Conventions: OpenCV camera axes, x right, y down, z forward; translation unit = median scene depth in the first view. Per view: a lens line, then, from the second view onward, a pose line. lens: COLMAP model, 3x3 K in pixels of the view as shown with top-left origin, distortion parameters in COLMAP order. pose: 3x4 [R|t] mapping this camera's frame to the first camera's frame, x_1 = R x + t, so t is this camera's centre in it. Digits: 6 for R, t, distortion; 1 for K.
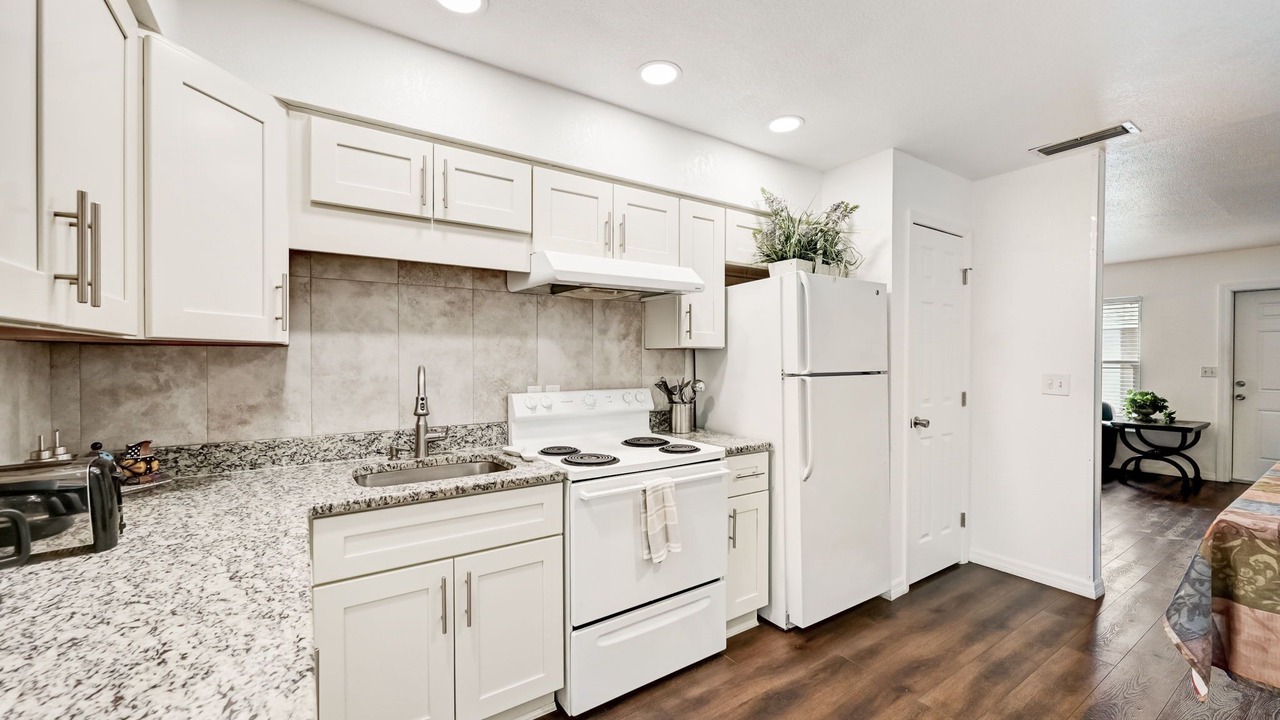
lens RADIAL K [[503.1, 0, 643.6], [0, 503.1, 361.0], [0, 0, 1]] dist [-0.000492, -0.000006]
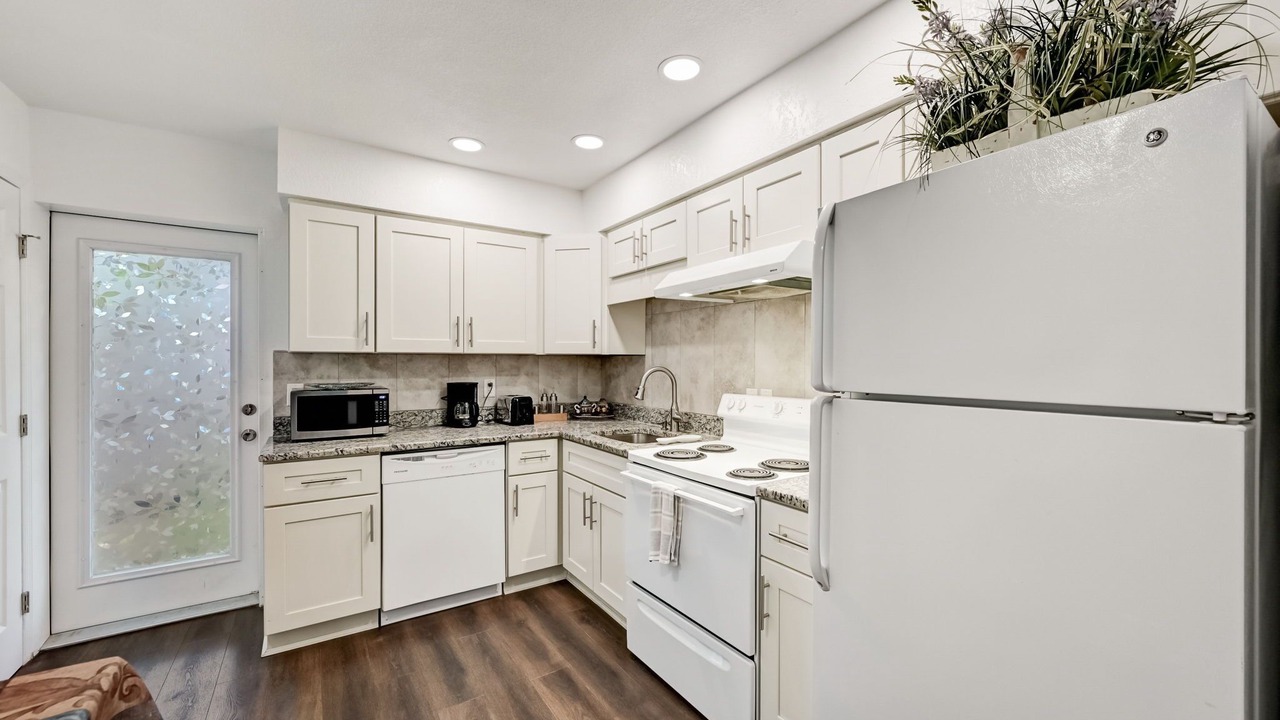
lens RADIAL K [[503.1, 0, 641.0], [0, 503.1, 363.9], [0, 0, 1]] dist [-0.000492, -0.000006]
pose [[-0.010550, 0.003483, -0.999938, 0.914119], [-0.009247, 0.999951, 0.003580, -0.003941], [0.999902, 0.009284, -0.010517, 0.856300]]
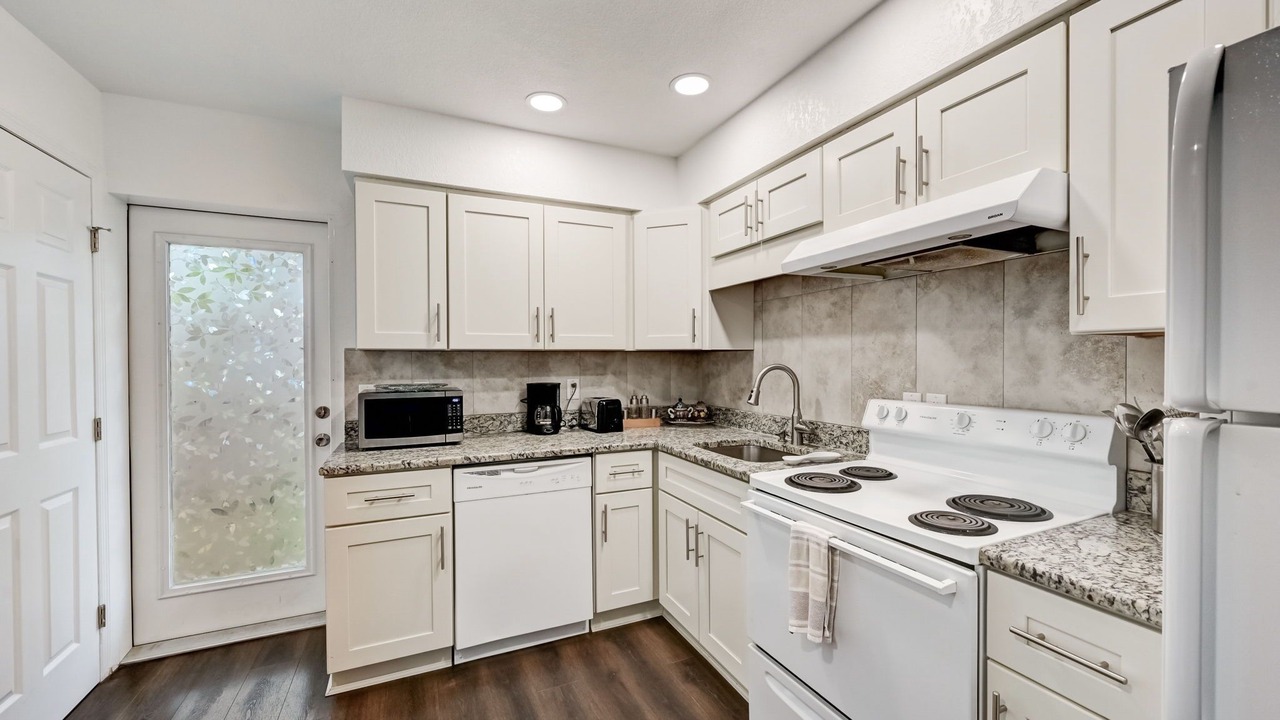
lens RADIAL K [[503.1, 0, 639.8], [0, 503.1, 363.8], [0, 0, 1]] dist [-0.000492, -0.000006]
pose [[-0.165765, 0.009022, -0.986124, 0.690585], [-0.003159, 0.999948, 0.009680, -0.002293], [0.986160, 0.004720, -0.165728, 0.780397]]
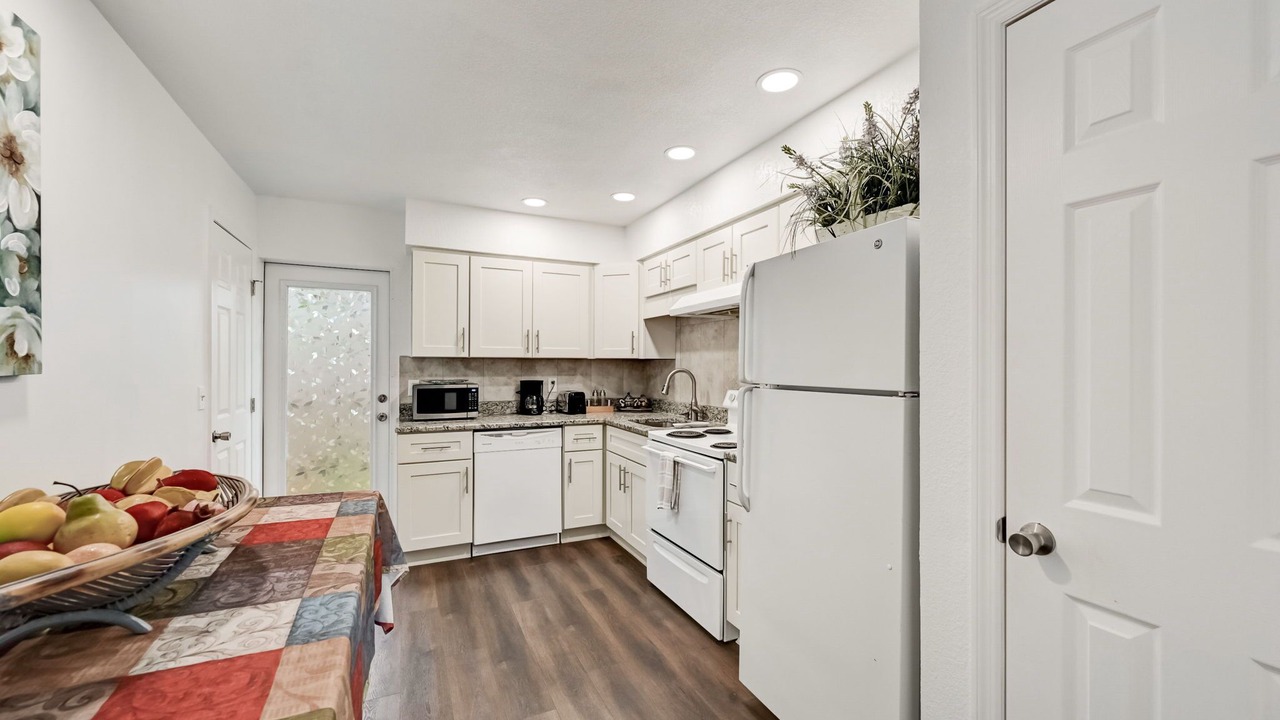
lens RADIAL K [[503.1, 0, 639.5], [0, 503.1, 365.3], [0, 0, 1]] dist [-0.000492, -0.000006]
pose [[-0.153611, -0.000173, -0.988131, 1.250365], [-0.011931, 0.999927, 0.001680, -0.004086], [0.988059, 0.012048, -0.153602, 1.007017]]
